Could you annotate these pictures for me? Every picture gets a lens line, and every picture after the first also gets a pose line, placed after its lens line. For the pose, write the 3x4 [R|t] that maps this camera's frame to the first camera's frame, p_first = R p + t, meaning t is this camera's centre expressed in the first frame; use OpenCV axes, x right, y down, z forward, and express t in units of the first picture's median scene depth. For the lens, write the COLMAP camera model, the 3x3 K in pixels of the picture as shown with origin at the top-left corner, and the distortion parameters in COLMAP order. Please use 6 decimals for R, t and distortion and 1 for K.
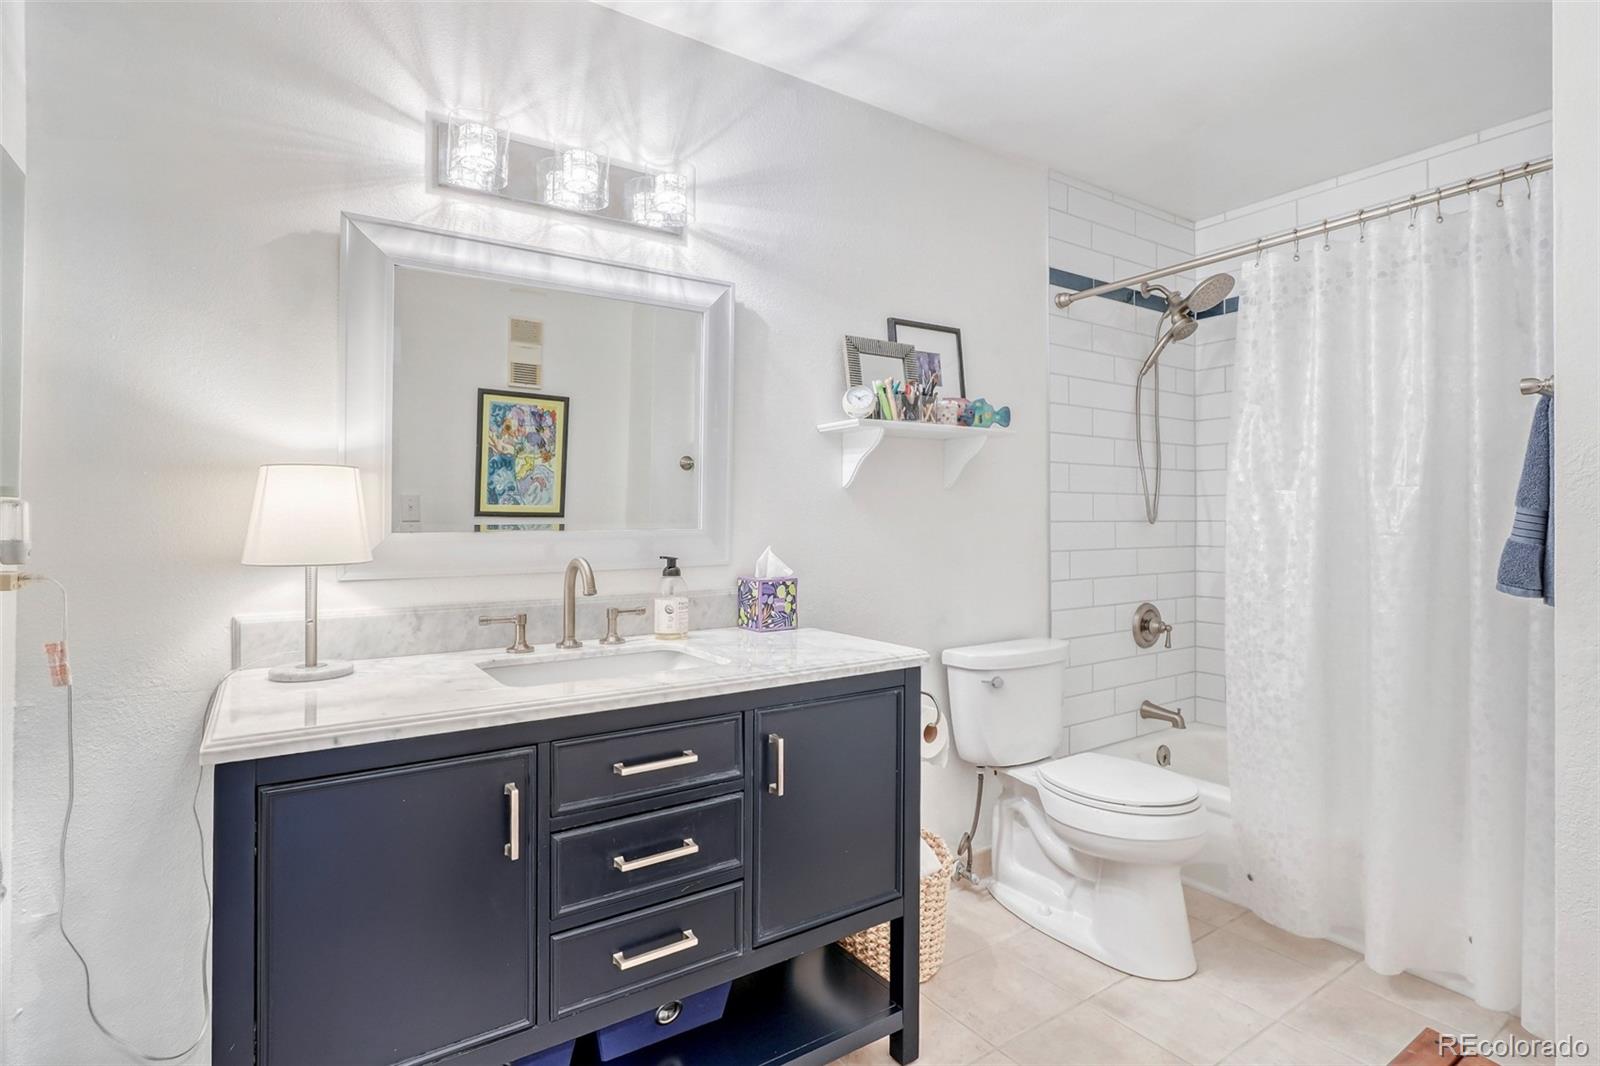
lens RADIAL K [[798.4, 0, 790.9], [0, 798.4, 506.5], [0, 0, 1]] dist [-0.029952, -0.000439]
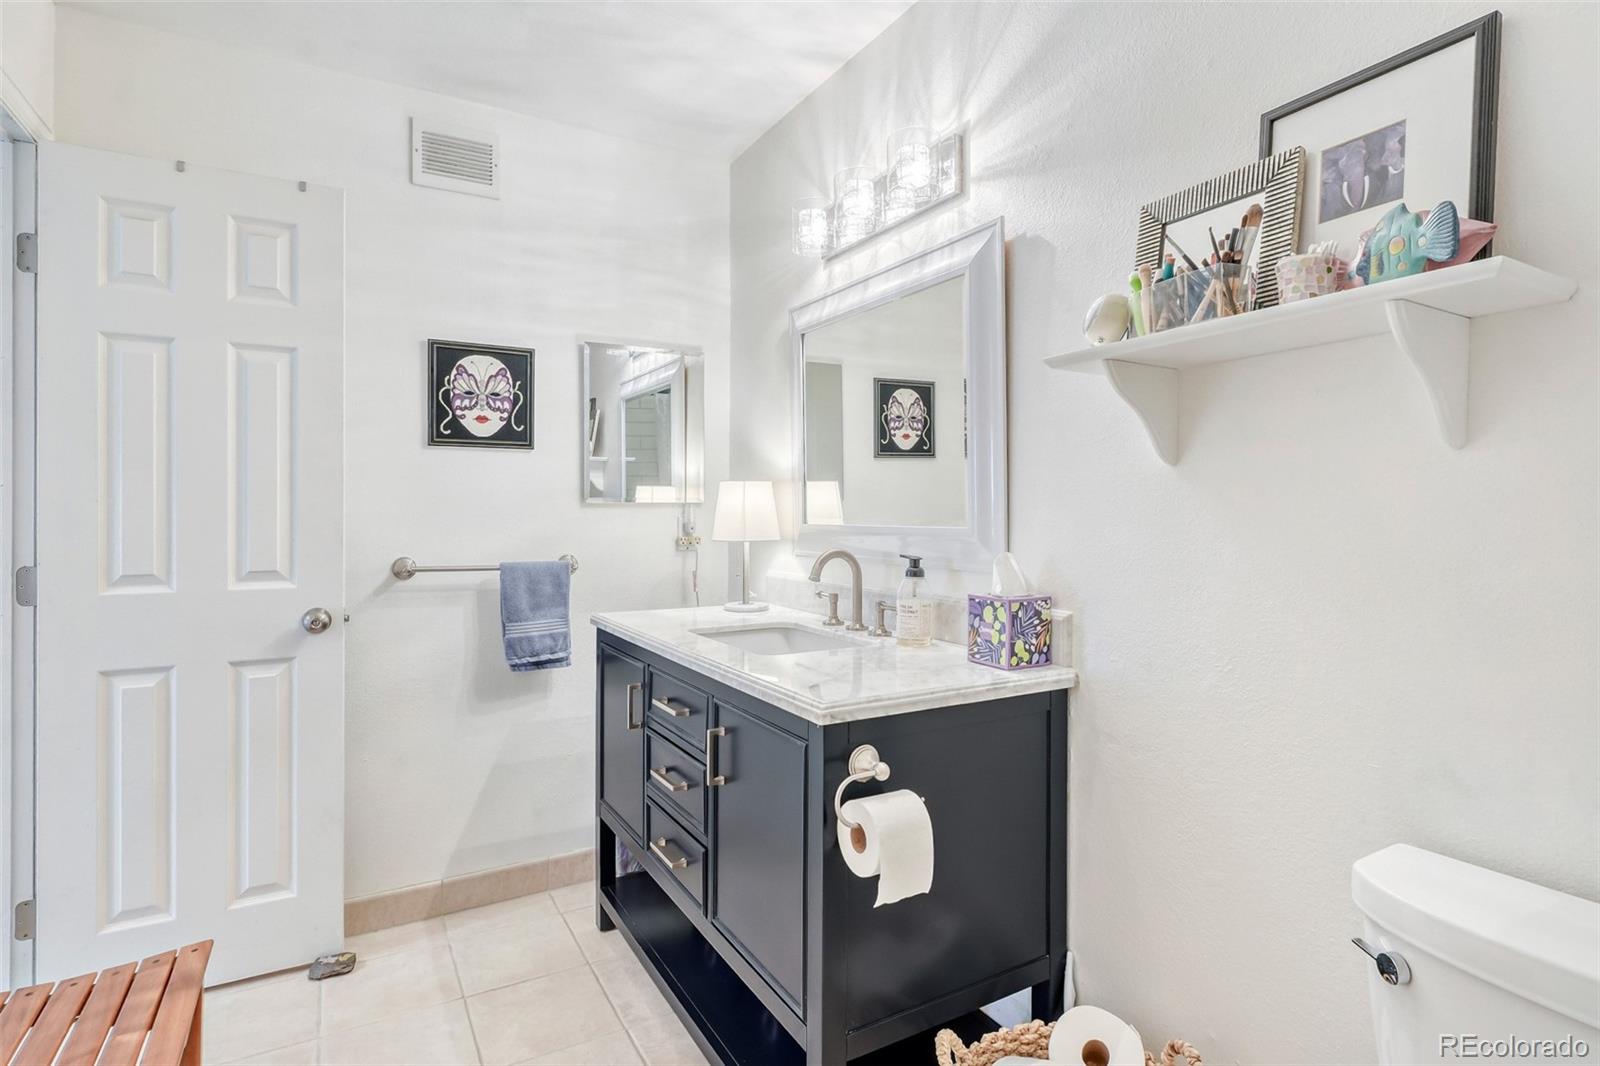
lens RADIAL K [[798.4, 0, 790.9], [0, 798.4, 506.5], [0, 0, 1]] dist [-0.029952, -0.000439]
pose [[-0.076995, -0.004102, -0.997023, 0.750745], [0.008884, 0.999949, -0.004800, 0.008156], [0.996992, -0.009227, -0.076954, 0.882262]]
